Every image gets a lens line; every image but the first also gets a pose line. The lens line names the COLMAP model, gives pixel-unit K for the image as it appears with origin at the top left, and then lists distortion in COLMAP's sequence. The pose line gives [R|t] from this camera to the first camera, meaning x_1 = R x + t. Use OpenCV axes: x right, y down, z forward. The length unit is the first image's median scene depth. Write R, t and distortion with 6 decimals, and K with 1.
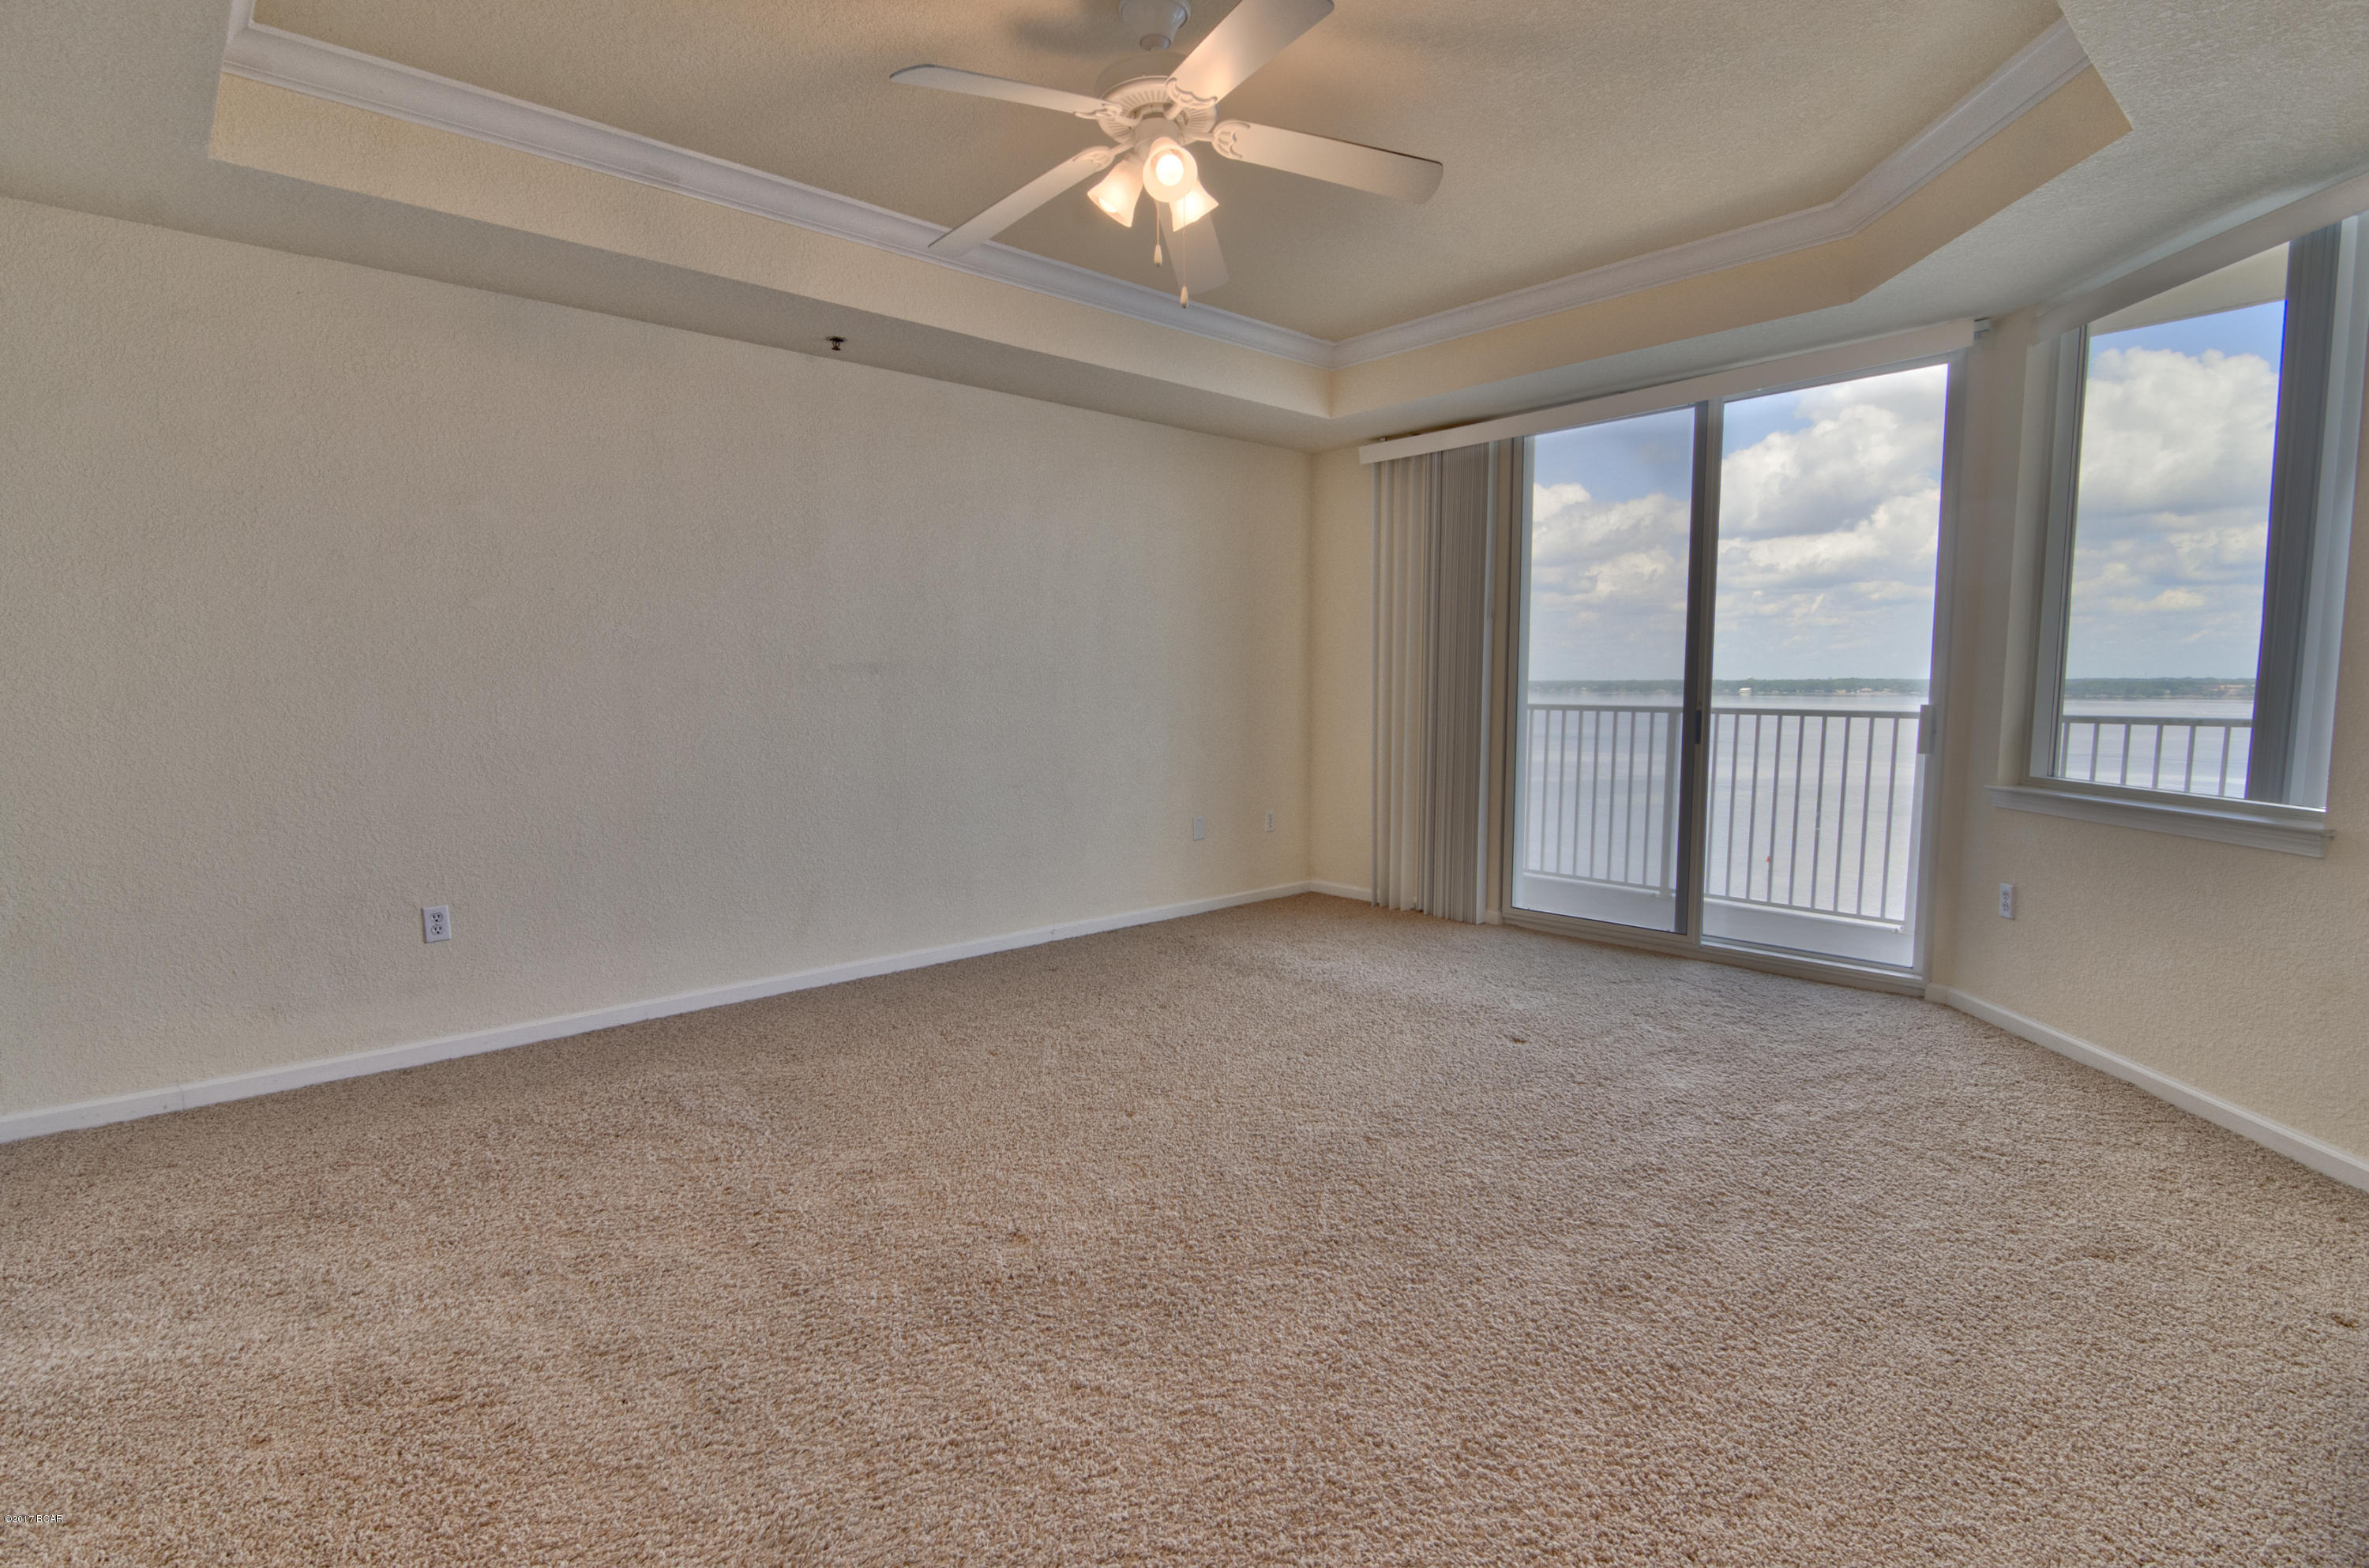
lens RADIAL K [[1128.3, 0, 1163.5], [0, 1128.3, 779.3], [0, 0, 1]] dist [-0.020494, -0.001706]
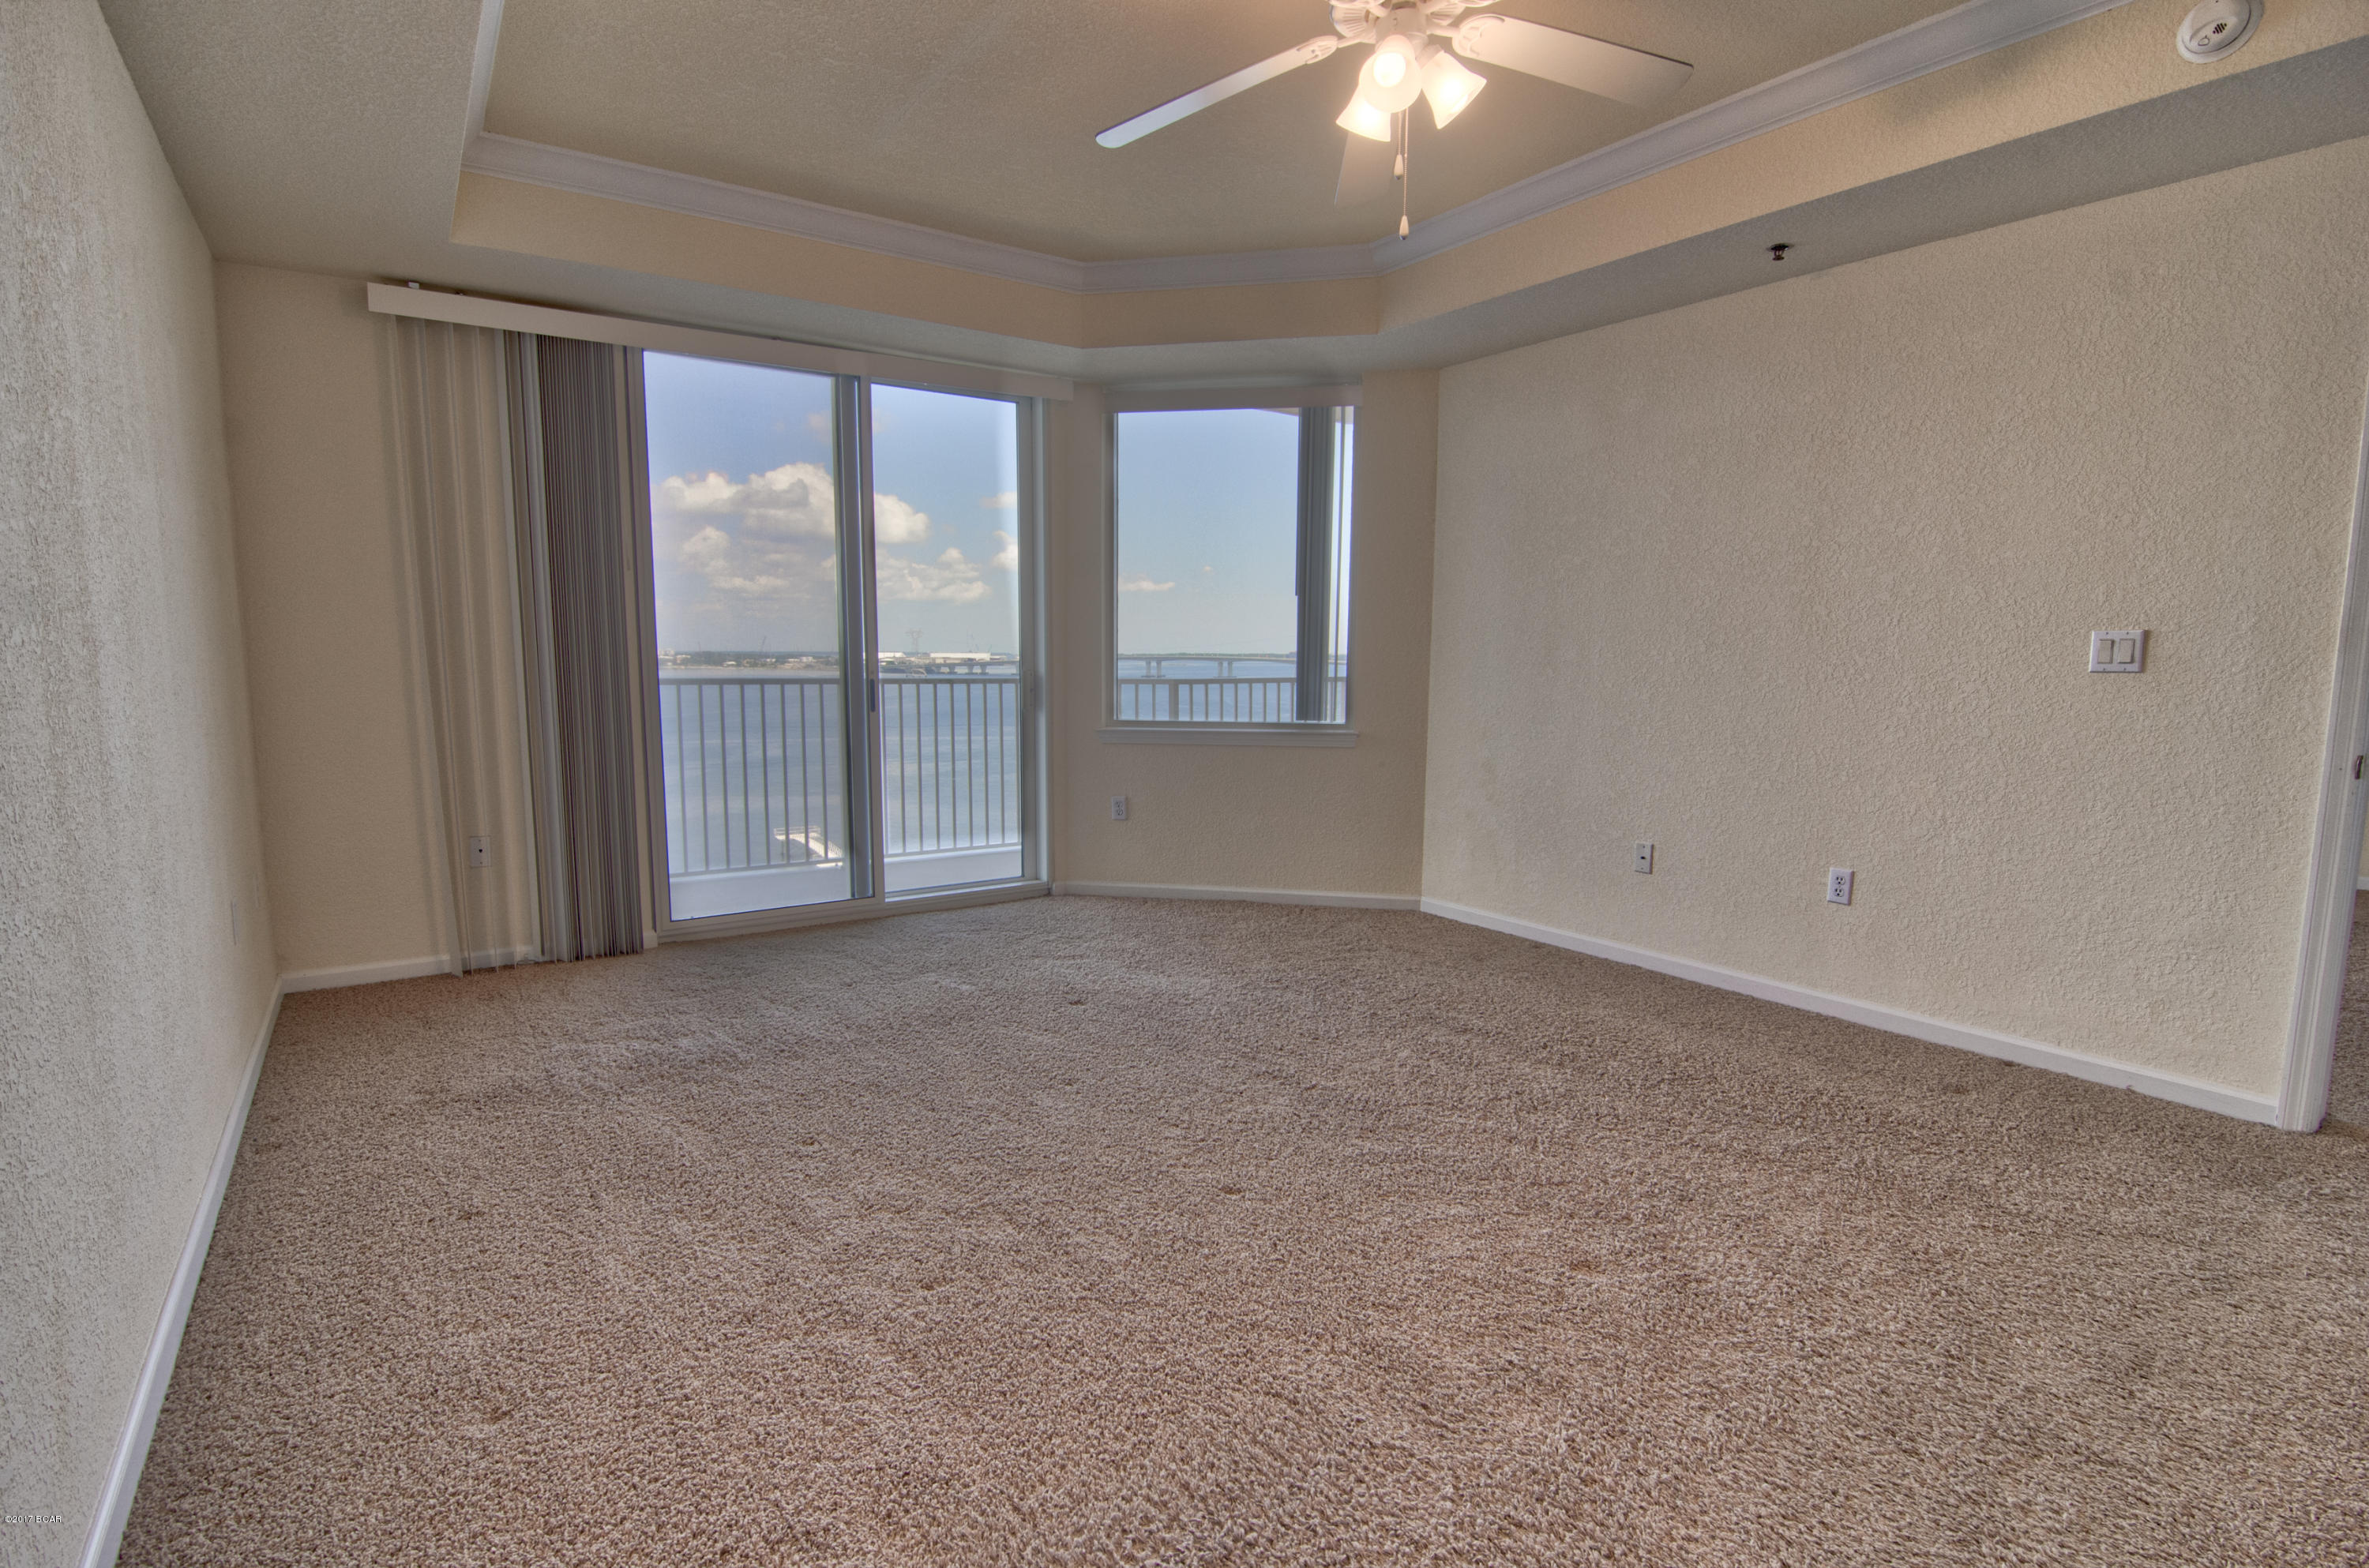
lens RADIAL K [[1128.3, 0, 1164.9], [0, 1128.3, 792.6], [0, 0, 1]] dist [-0.020494, -0.001706]
pose [[0.124385, -0.119178, 0.985051, -0.494745], [0.074775, 0.991063, 0.110464, -0.050467], [-0.989413, 0.059917, 0.132185, 0.561558]]
